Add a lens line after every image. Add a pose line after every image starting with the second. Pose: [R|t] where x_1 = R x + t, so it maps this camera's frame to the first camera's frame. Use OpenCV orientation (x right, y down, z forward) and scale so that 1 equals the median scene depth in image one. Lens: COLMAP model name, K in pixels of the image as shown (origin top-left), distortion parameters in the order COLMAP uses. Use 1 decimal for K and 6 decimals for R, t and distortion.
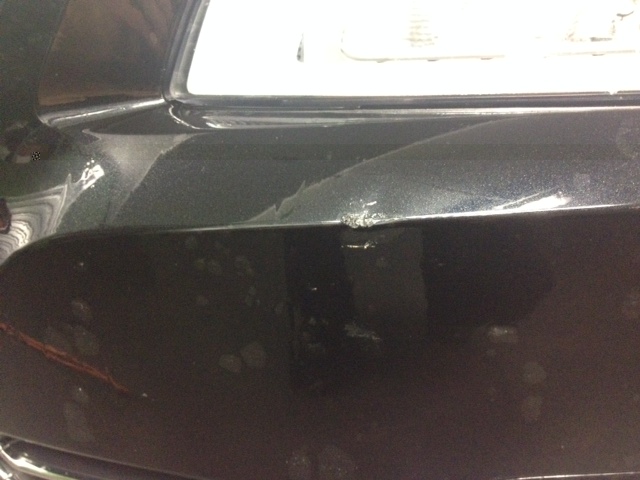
lens RADIAL K [[640.3, 0, 318.6], [0, 640.3, 239.4], [0, 0, 1]] dist [-0.043637, 0.000000]
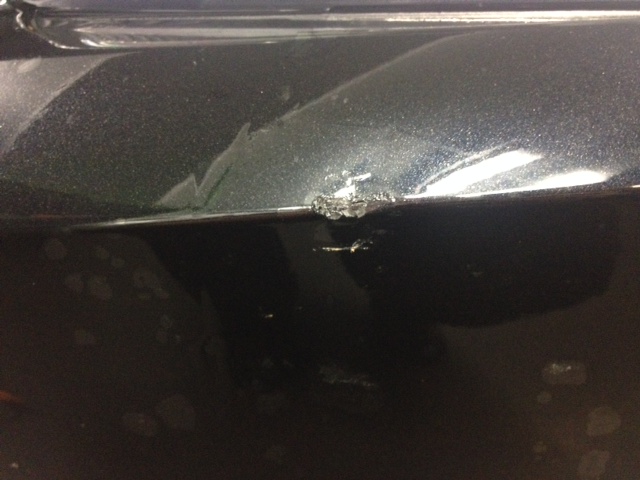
lens RADIAL K [[640.3, 0, 322.9], [0, 640.3, 241.8], [0, 0, 1]] dist [-0.043637, 0.000000]
pose [[0.994379, -0.038314, 0.098701, -0.011784], [0.025575, 0.991542, 0.127240, -0.064950], [-0.102741, -0.124001, 0.986949, 0.375472]]
